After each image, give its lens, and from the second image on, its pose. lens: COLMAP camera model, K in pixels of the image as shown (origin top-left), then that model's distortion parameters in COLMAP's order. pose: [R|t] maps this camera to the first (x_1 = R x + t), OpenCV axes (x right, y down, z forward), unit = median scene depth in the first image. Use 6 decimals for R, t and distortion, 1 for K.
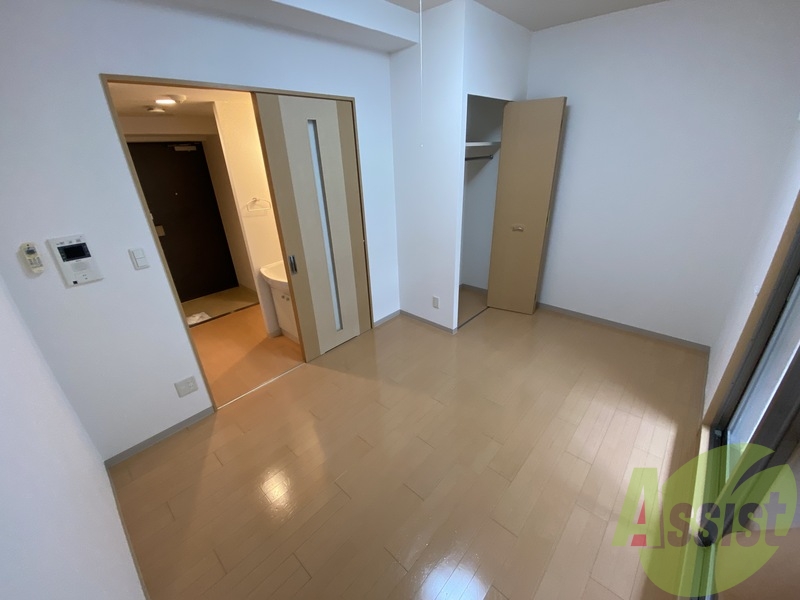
lens RADIAL K [[324.9, 0, 400.1], [0, 324.9, 296.5], [0, 0, 1]] dist [0.018256, -0.018393]
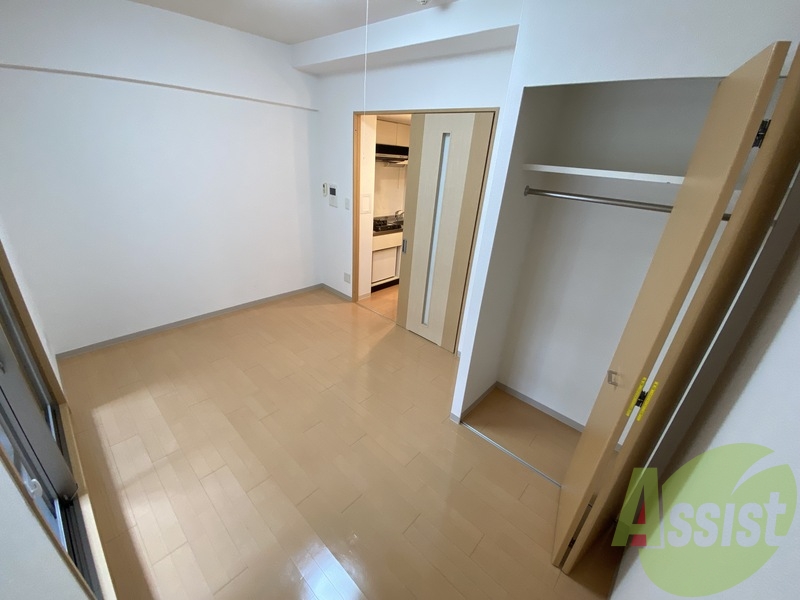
lens RADIAL K [[324.9, 0, 400.1], [0, 324.9, 296.5], [0, 0, 1]] dist [0.018256, -0.018393]
pose [[-0.001857, 0.440082, -0.897956, 1.180062], [-0.464850, 0.794661, 0.390420, -0.563825], [0.885387, 0.418140, 0.203097, 1.064761]]
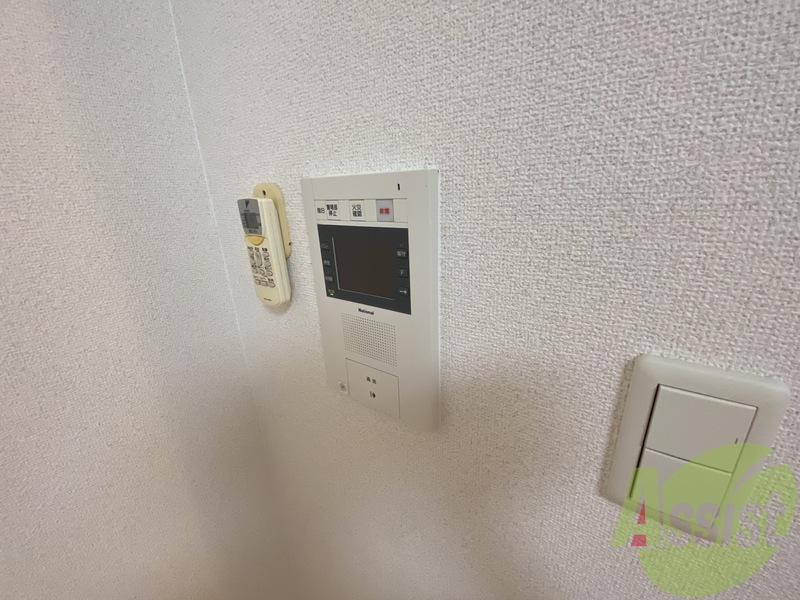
lens RADIAL K [[324.9, 0, 400.1], [0, 324.9, 296.5], [0, 0, 1]] dist [0.018256, -0.018393]
pose [[0.126176, 0.359595, -0.924538, -0.688359], [-0.357132, 0.885962, 0.295852, -0.155598], [0.925493, 0.292852, 0.240210, 0.824149]]
